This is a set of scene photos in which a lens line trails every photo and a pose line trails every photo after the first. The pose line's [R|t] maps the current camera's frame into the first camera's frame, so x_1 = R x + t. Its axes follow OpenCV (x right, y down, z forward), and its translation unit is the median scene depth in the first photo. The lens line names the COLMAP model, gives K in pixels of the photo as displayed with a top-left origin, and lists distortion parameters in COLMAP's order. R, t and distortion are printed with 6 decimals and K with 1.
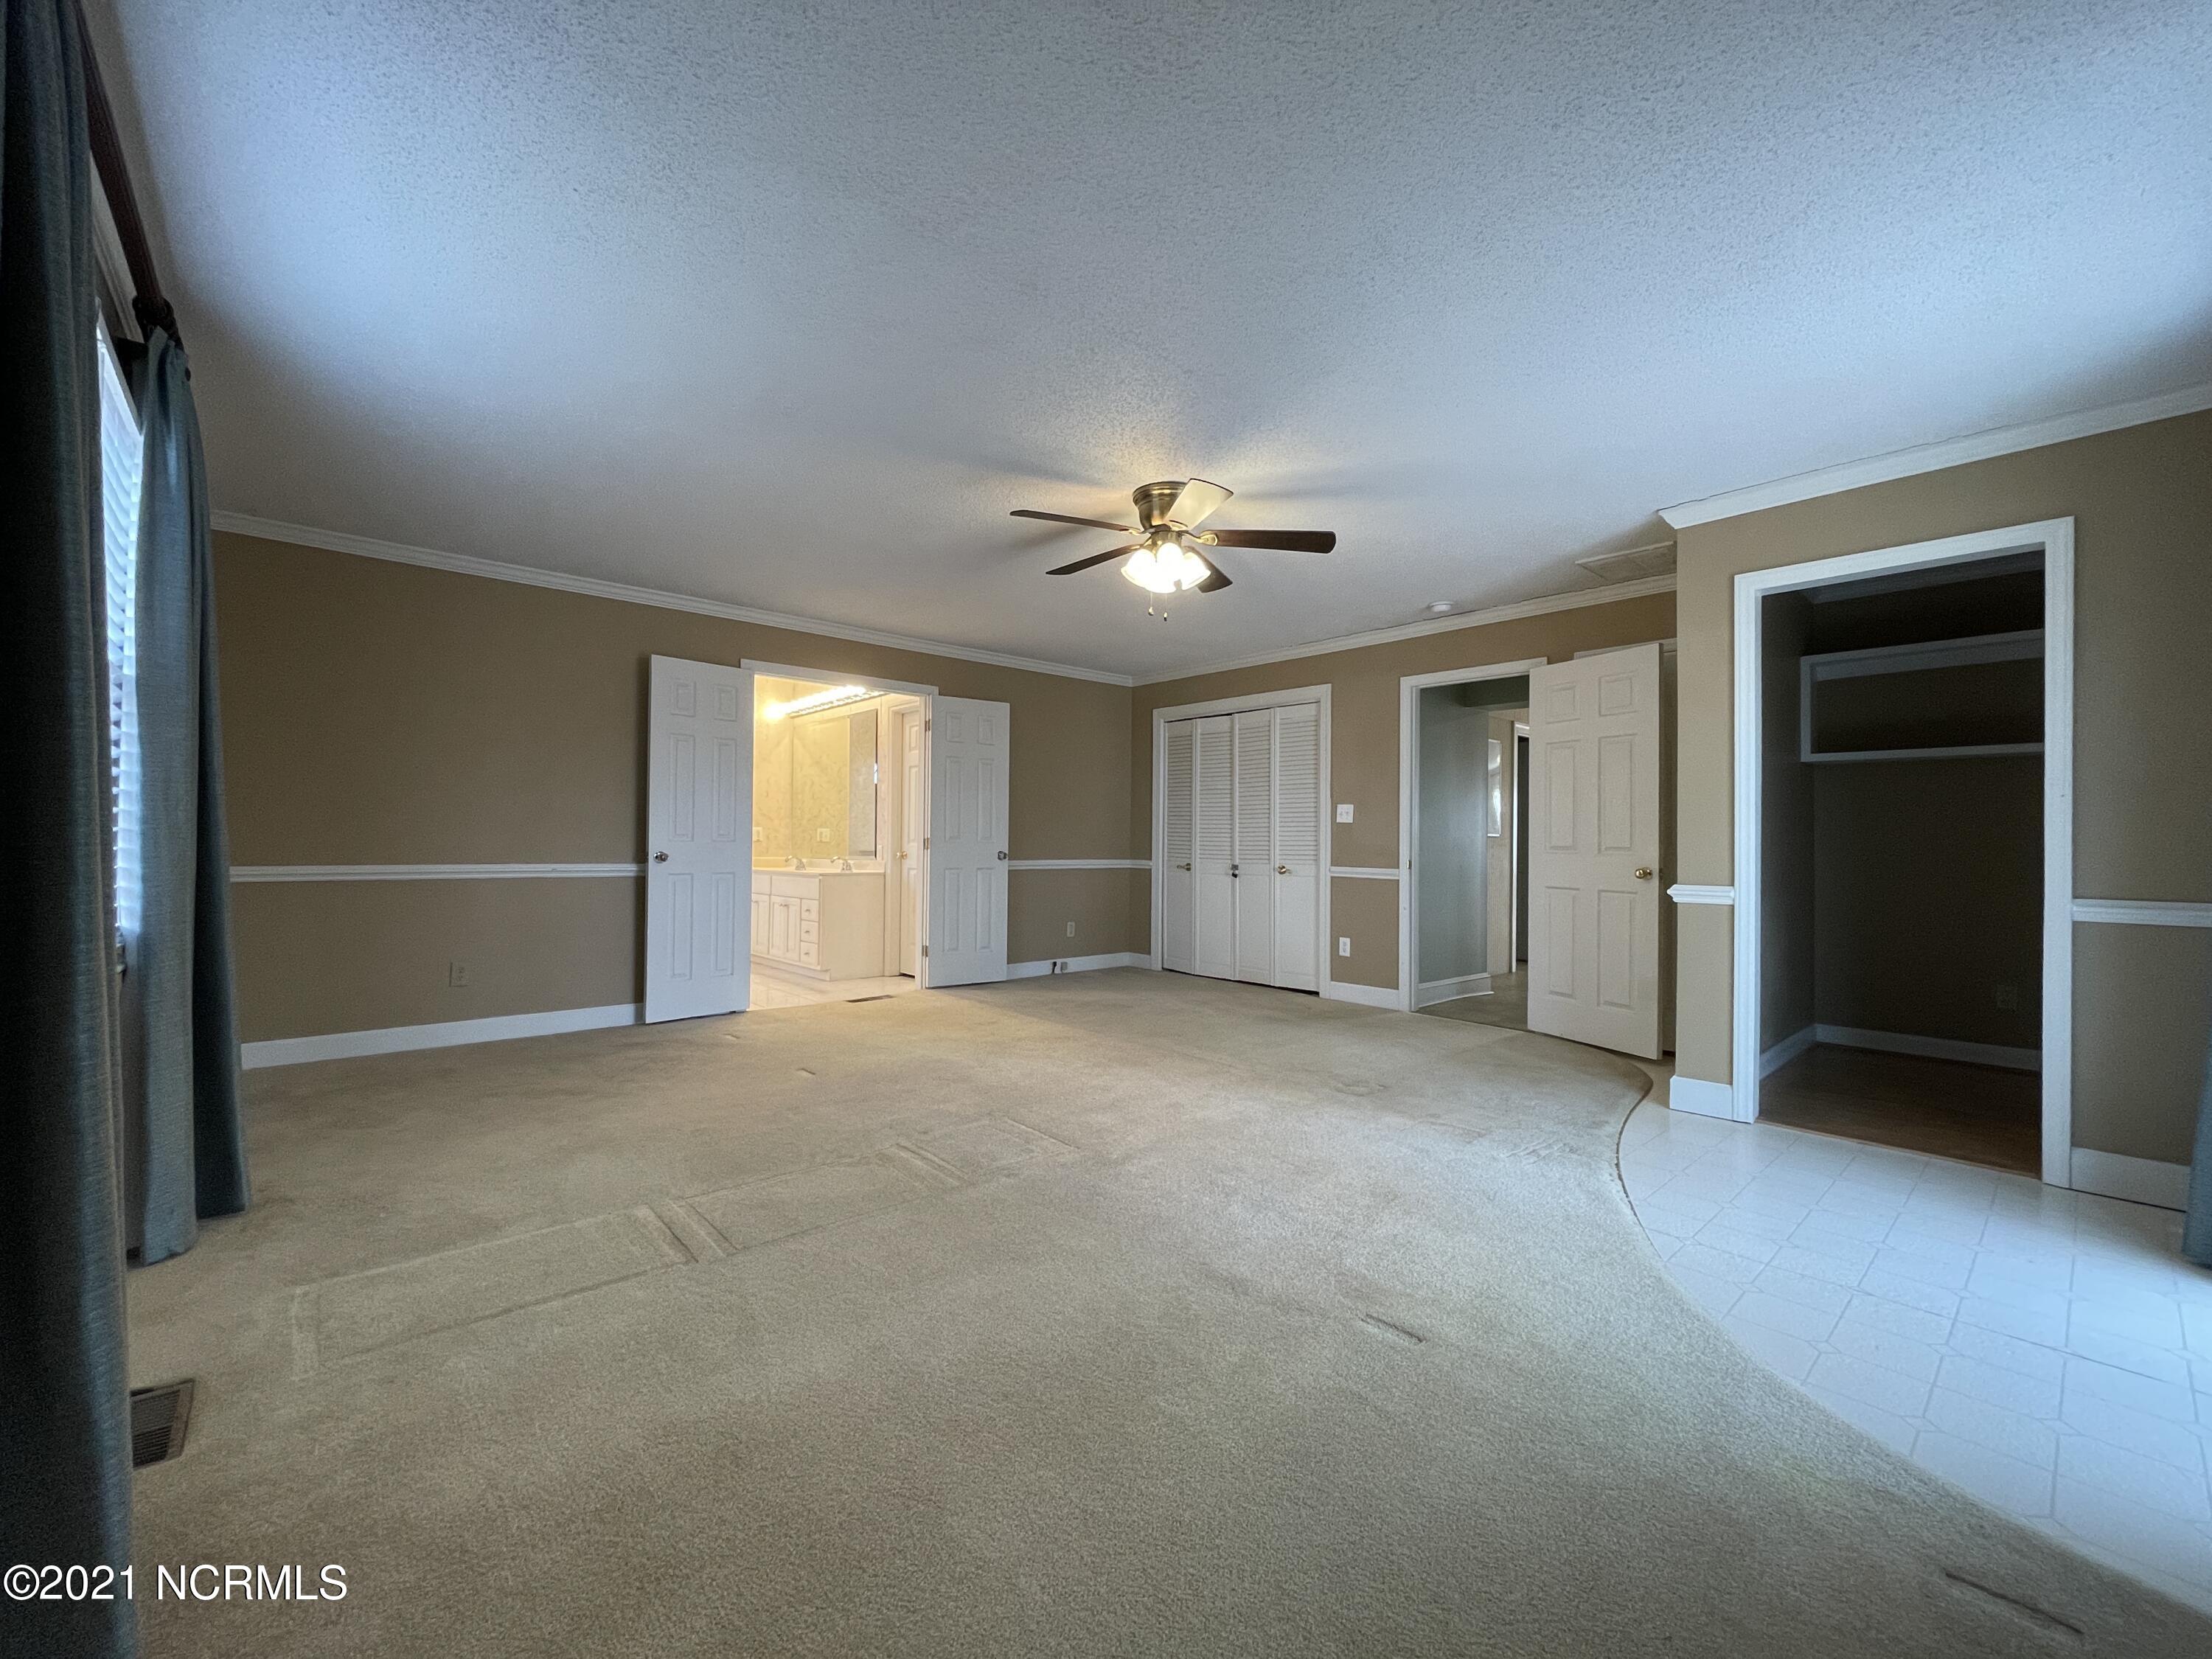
lens RADIAL K [[893.0, 0, 1099.1], [0, 893.0, 836.7], [0, 0, 1]] dist [0.027967, -0.001592]
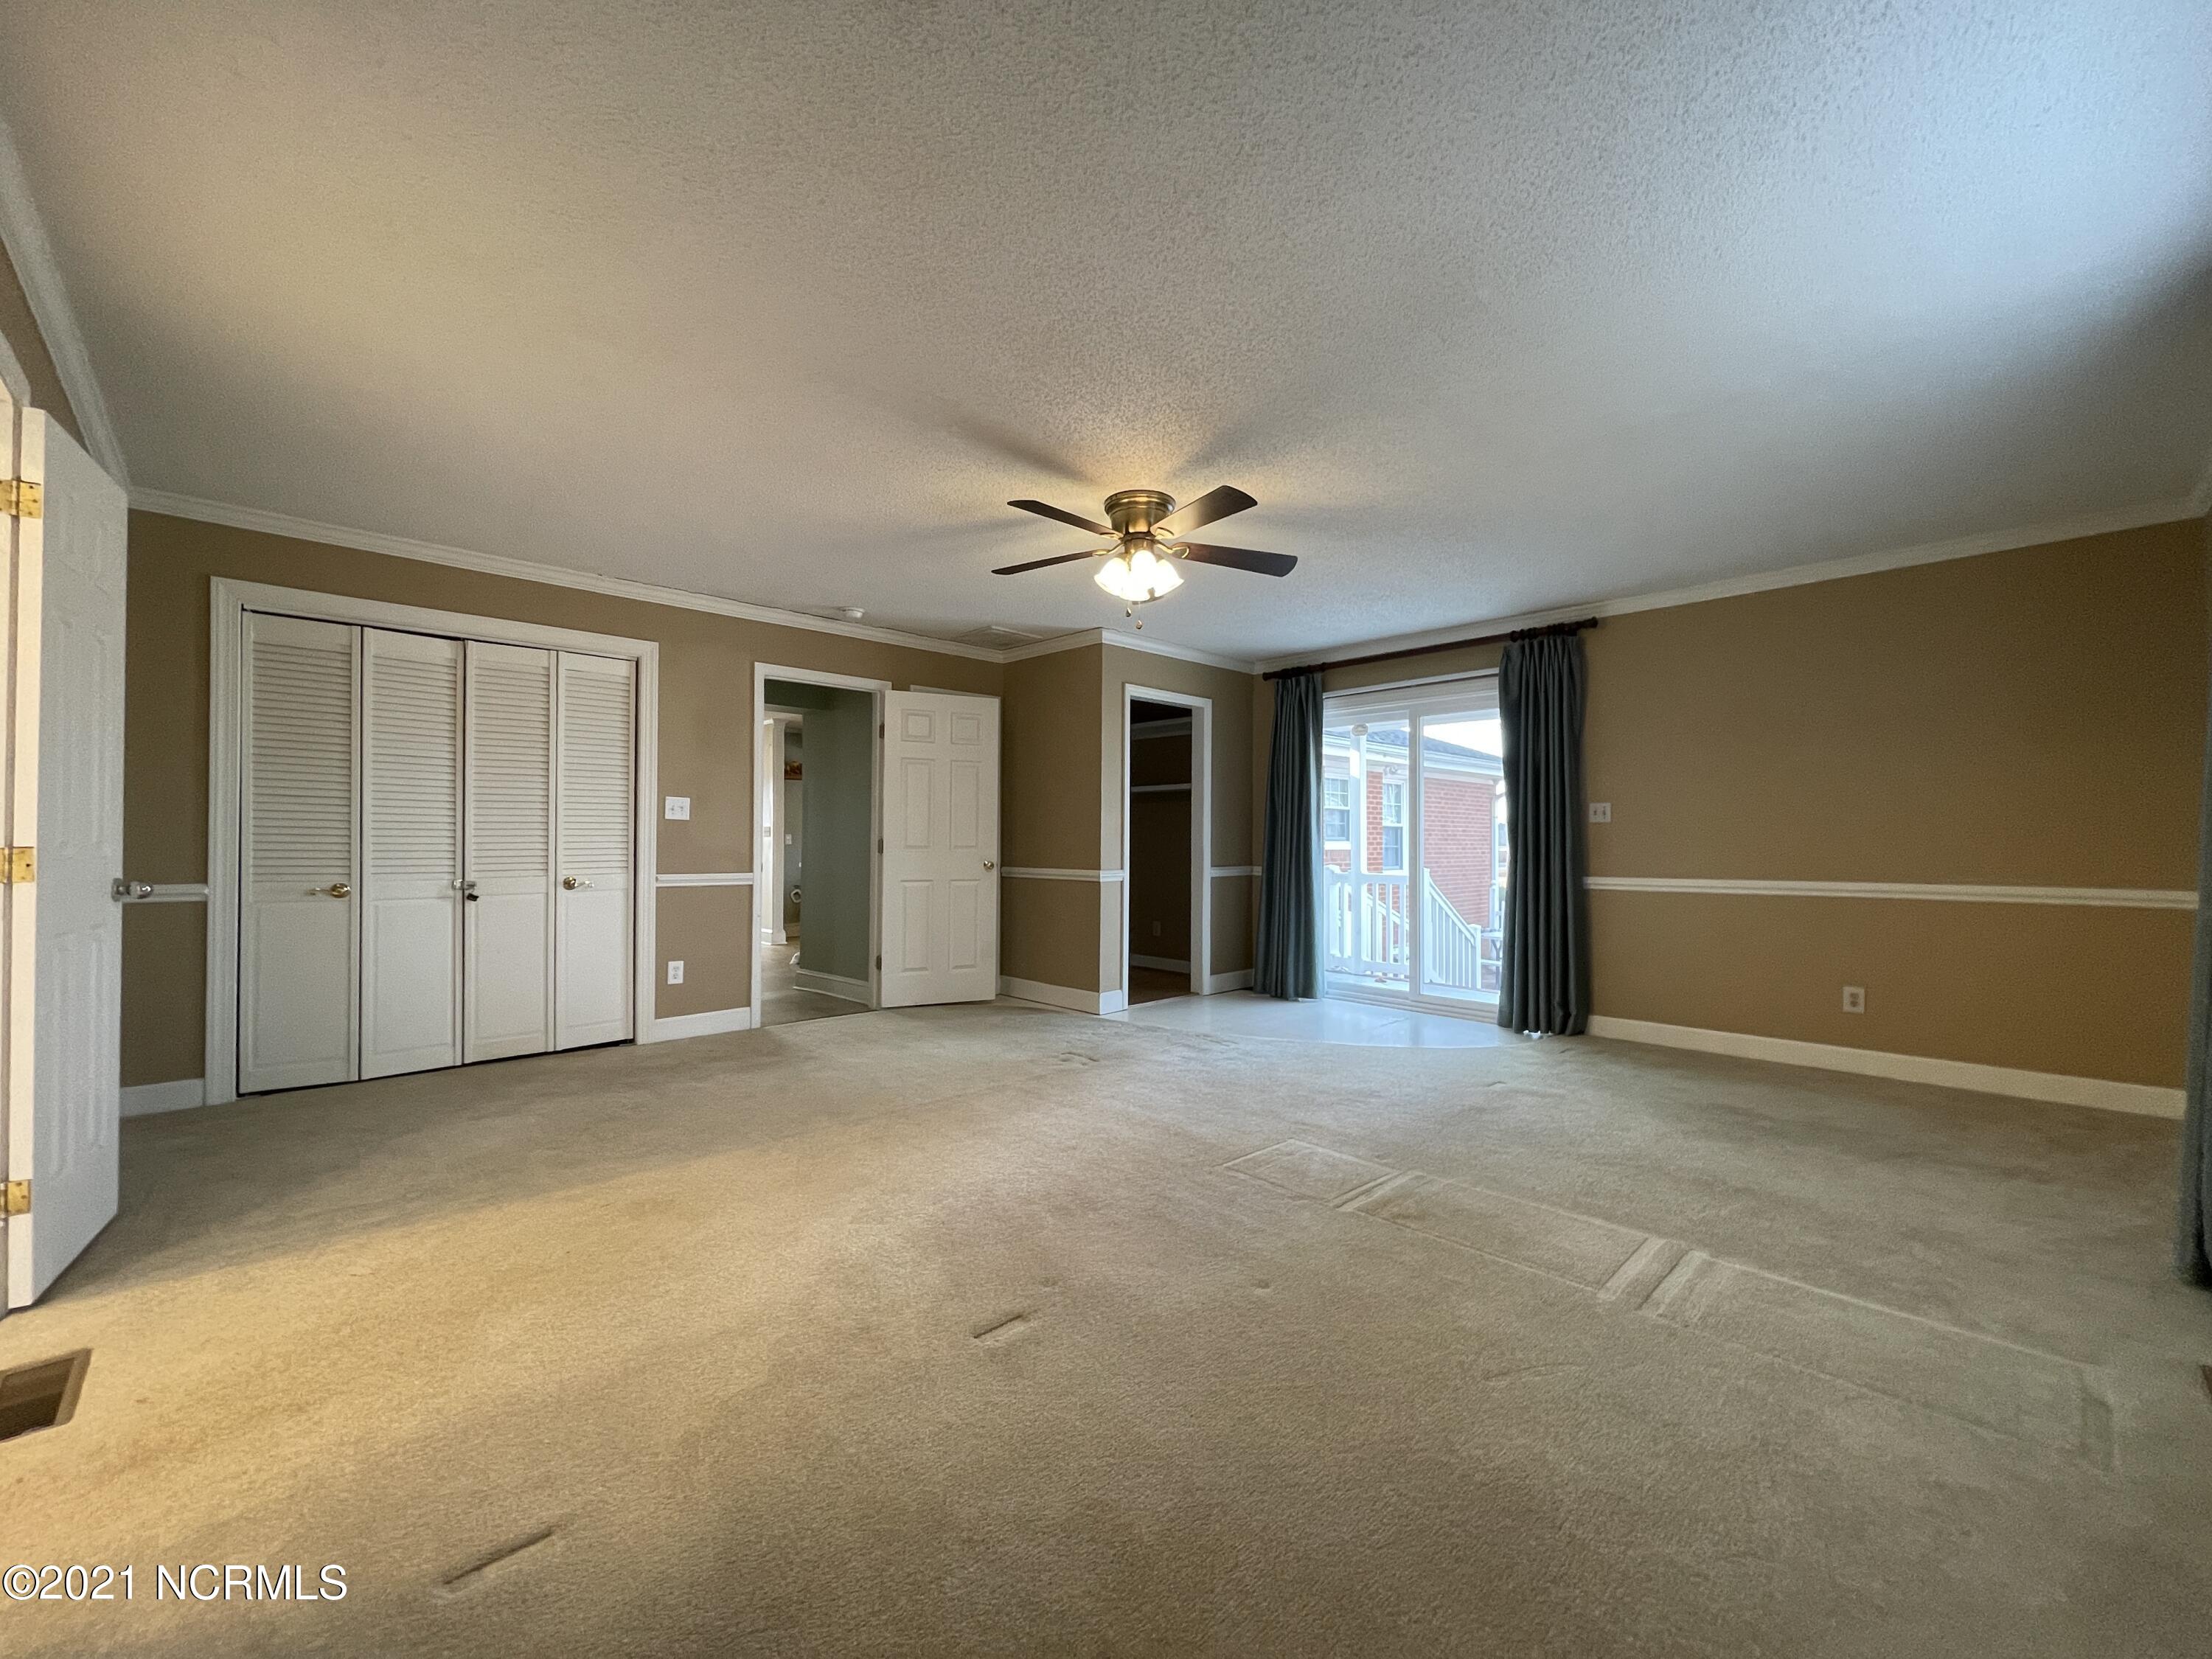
lens RADIAL K [[893.0, 0, 1099.4], [0, 893.0, 834.8], [0, 0, 1]] dist [0.027967, -0.001592]
pose [[-0.026665, -0.002484, 0.999641, -0.557333], [-0.009121, 0.999956, 0.002242, -0.007421], [-0.999603, -0.009058, -0.026687, 0.645162]]
